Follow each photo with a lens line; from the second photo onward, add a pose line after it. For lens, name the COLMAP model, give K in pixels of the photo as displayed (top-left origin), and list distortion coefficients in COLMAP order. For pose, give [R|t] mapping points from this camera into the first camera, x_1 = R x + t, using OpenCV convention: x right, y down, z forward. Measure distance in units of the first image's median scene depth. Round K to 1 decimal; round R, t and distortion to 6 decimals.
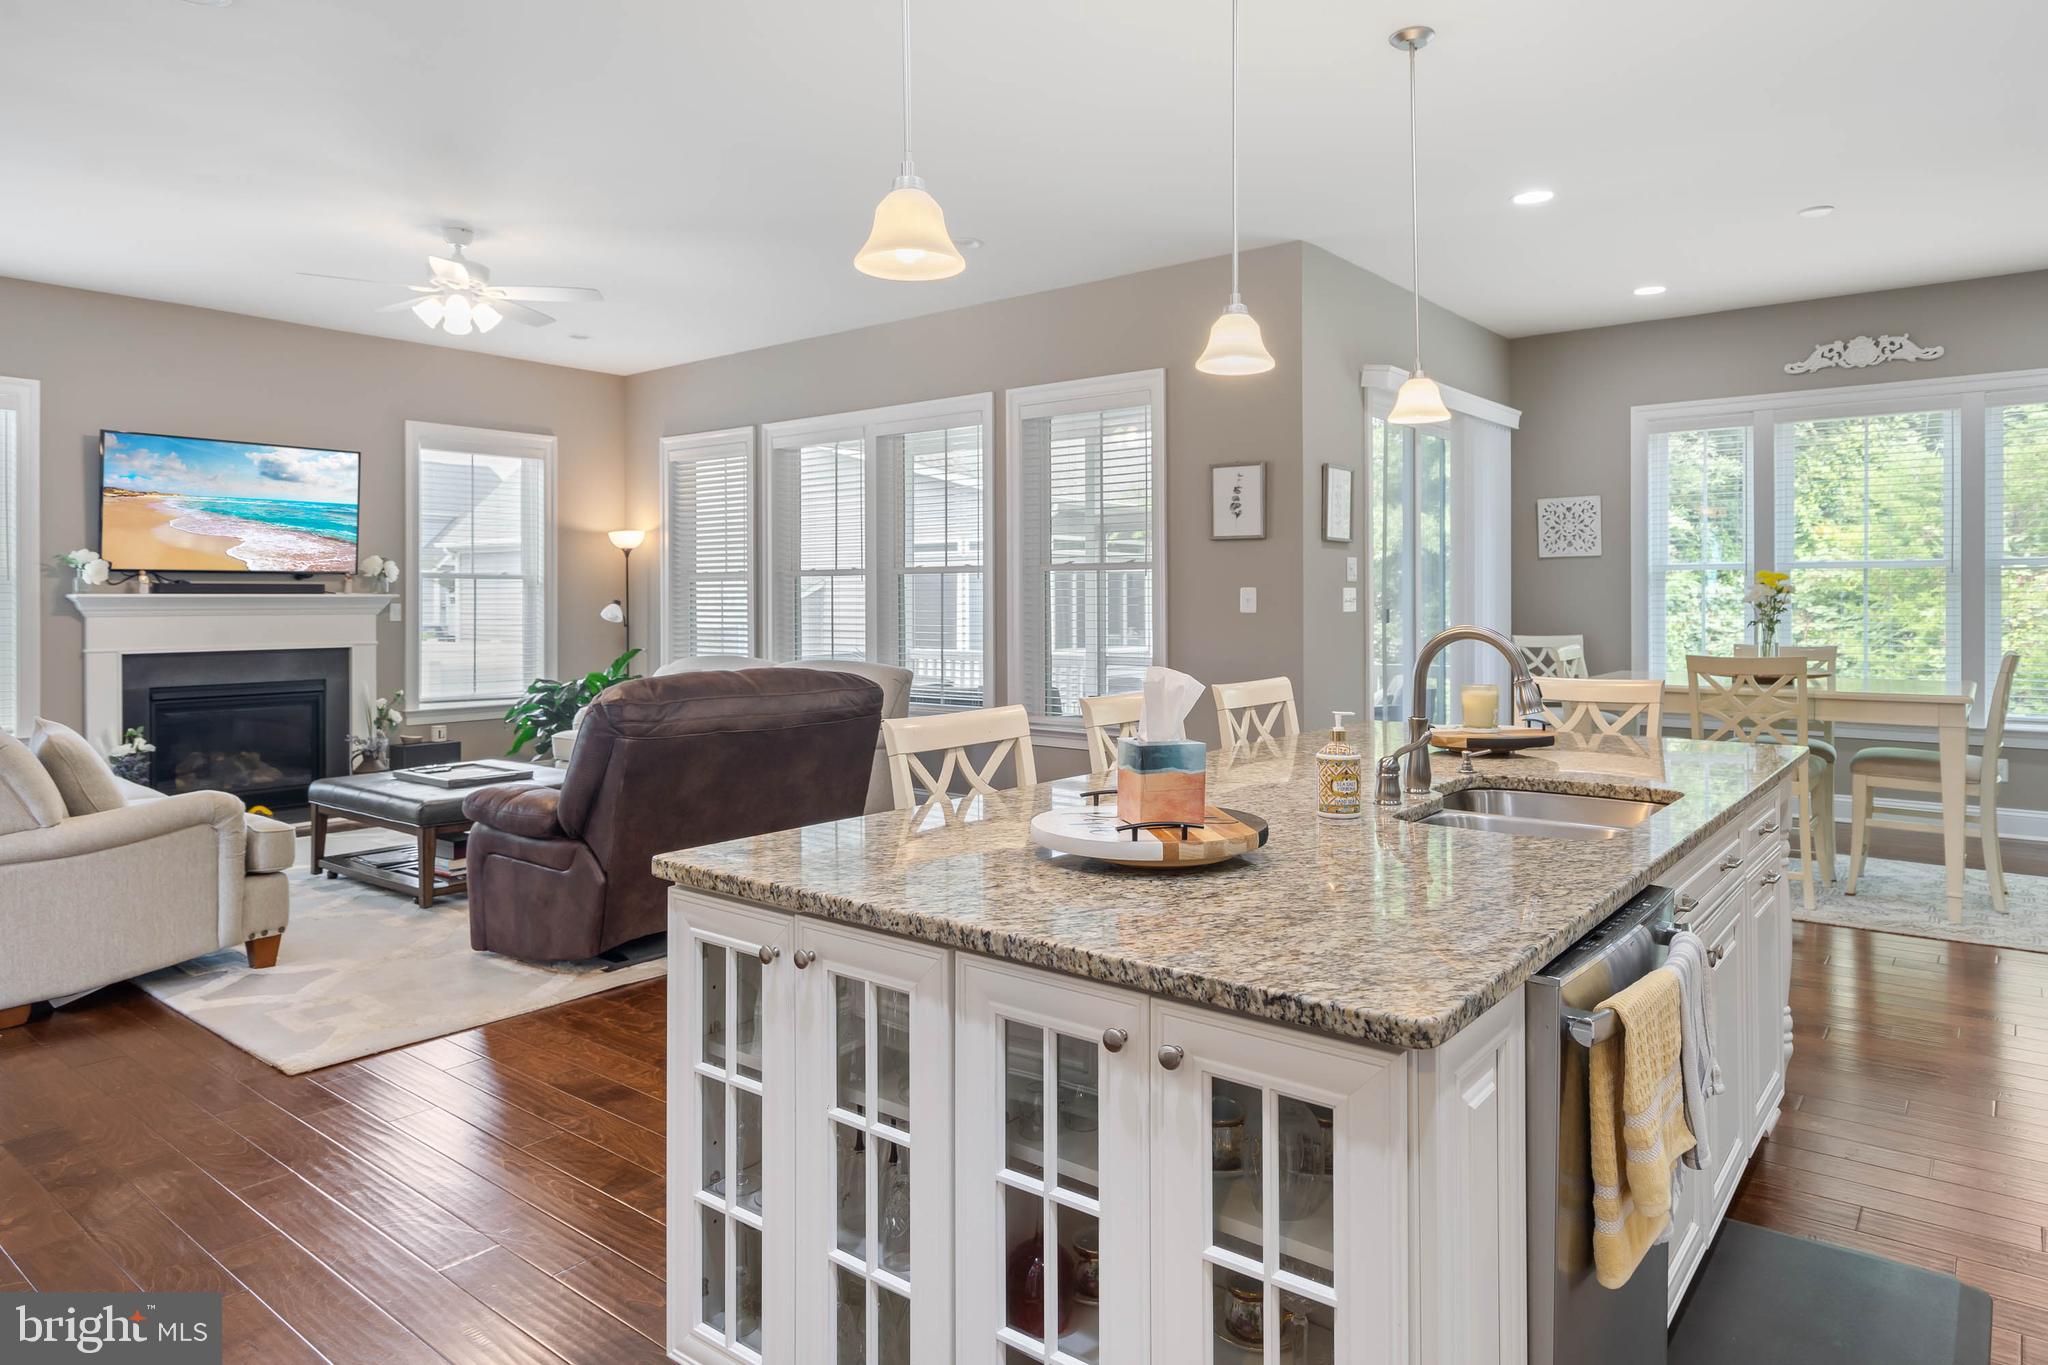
lens RADIAL K [[1241.2, 0, 1039.0], [0, 1241.2, 600.8], [0, 0, 1]] dist [0.003730, -0.001763]
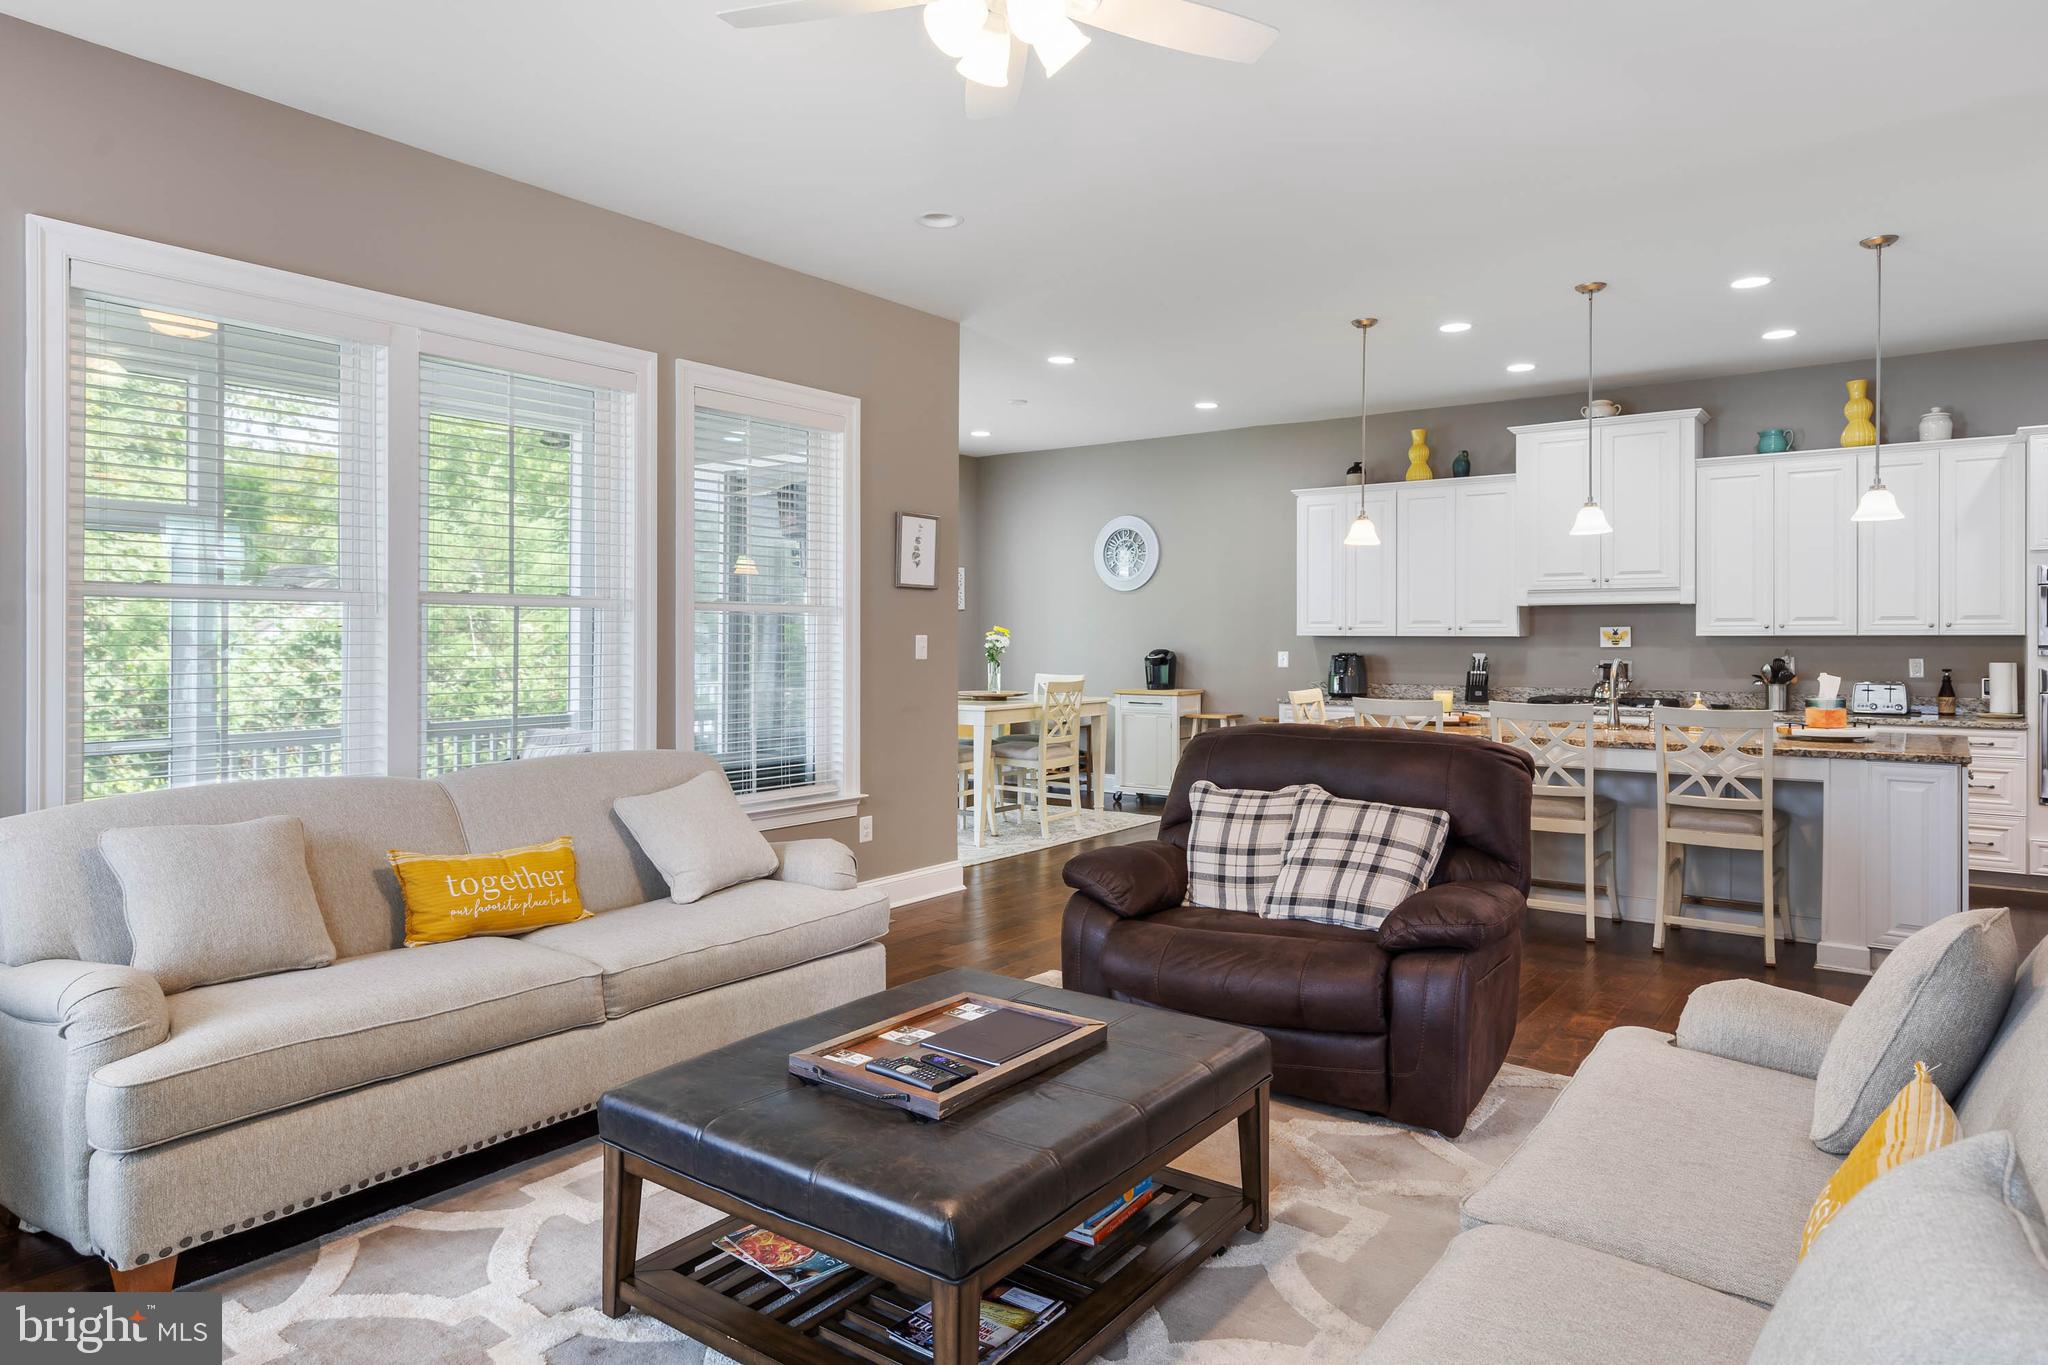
lens RADIAL K [[1220.4, 0, 1021.5], [0, 1220.4, 639.4], [0, 0, 1]] dist [0.005912, 0.001931]
pose [[-0.027594, 0.001066, 0.999619, -0.734608], [-0.000847, 0.999999, -0.001090, -0.004982], [-0.999619, -0.000876, -0.027593, 0.806371]]
